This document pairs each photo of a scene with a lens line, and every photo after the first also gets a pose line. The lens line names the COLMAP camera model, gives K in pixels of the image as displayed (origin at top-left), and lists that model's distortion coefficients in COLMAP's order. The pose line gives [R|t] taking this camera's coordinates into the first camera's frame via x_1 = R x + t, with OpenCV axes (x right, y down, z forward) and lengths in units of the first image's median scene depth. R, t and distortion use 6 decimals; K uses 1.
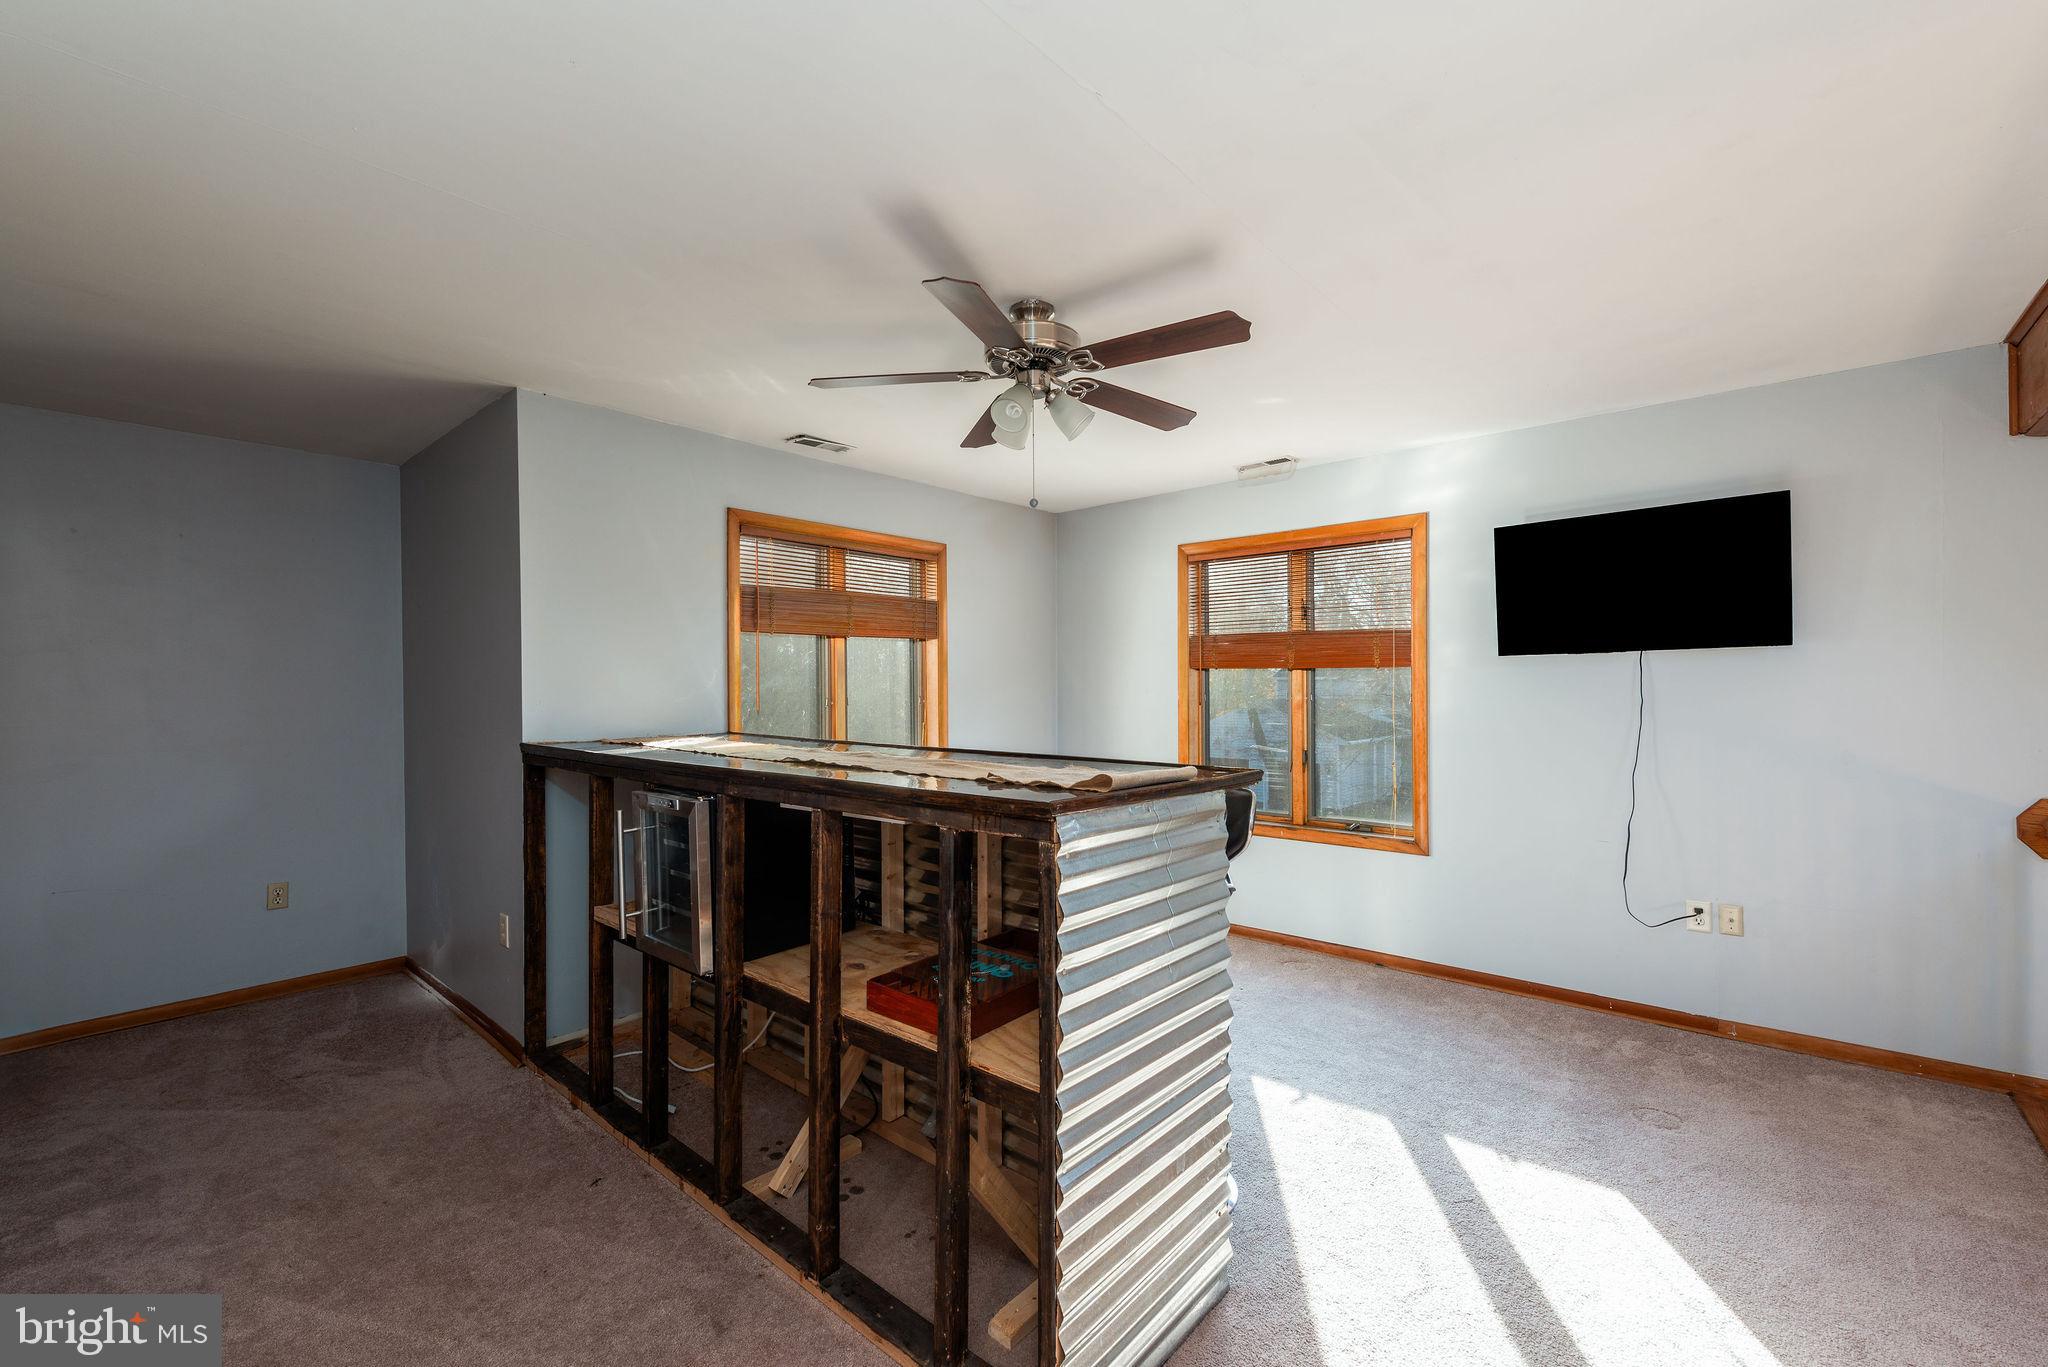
lens RADIAL K [[847.9, 0, 1017.5], [0, 847.9, 693.7], [0, 0, 1]] dist [0.010087, -0.002583]
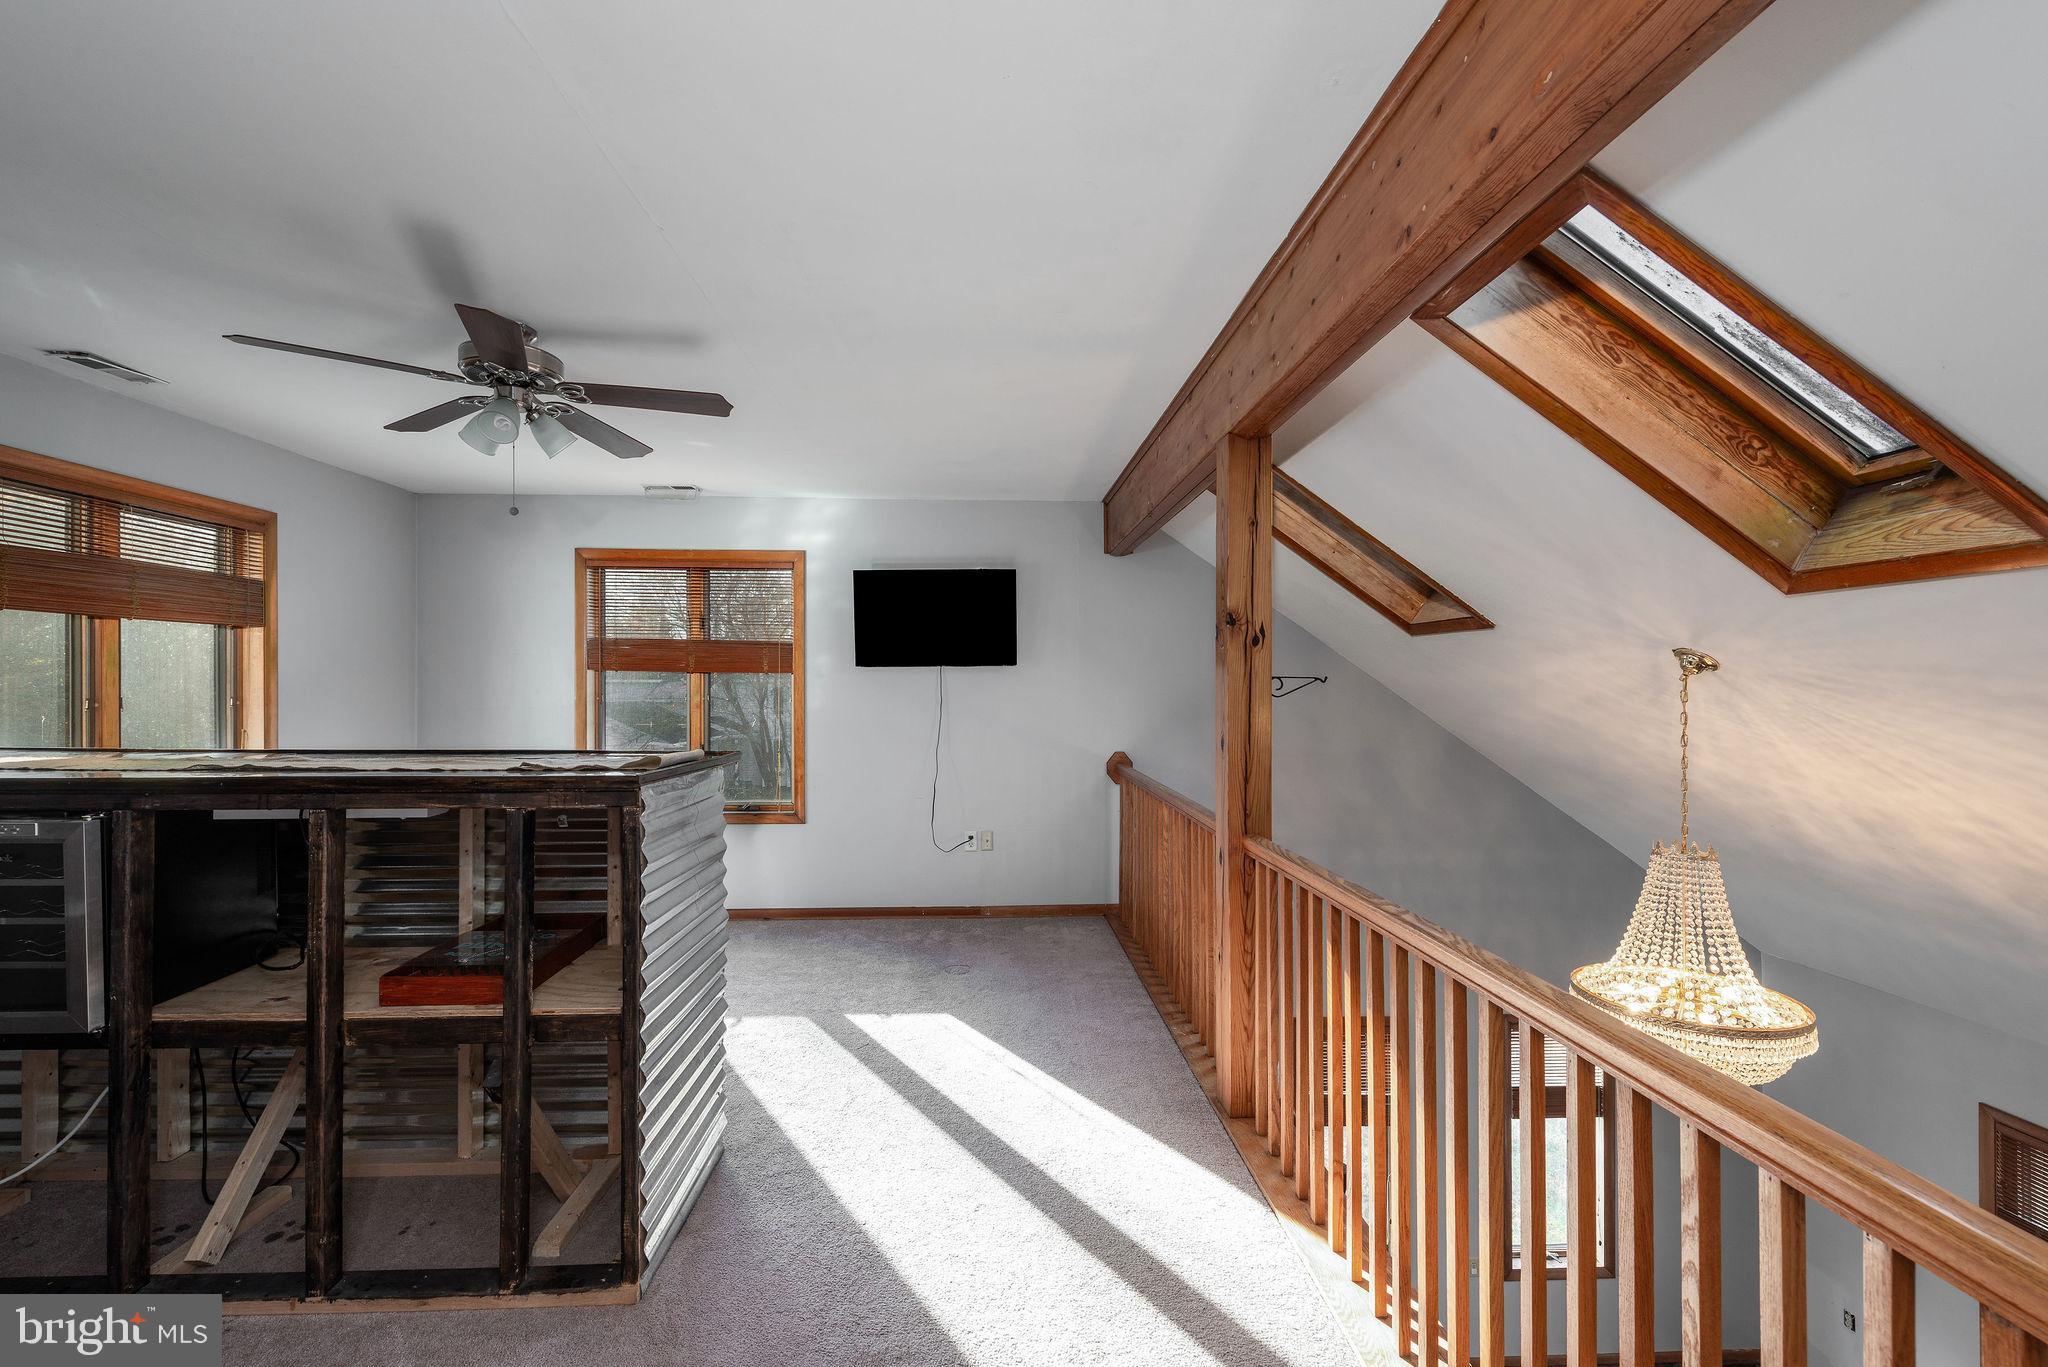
lens RADIAL K [[847.9, 0, 1020.6], [0, 847.9, 689.1], [0, 0, 1]] dist [0.010087, -0.002583]
pose [[0.715305, 0.007345, 0.698774, -0.243820], [-0.001249, 0.999957, -0.009233, 0.004707], [-0.698812, 0.005732, 0.715283, -0.178086]]
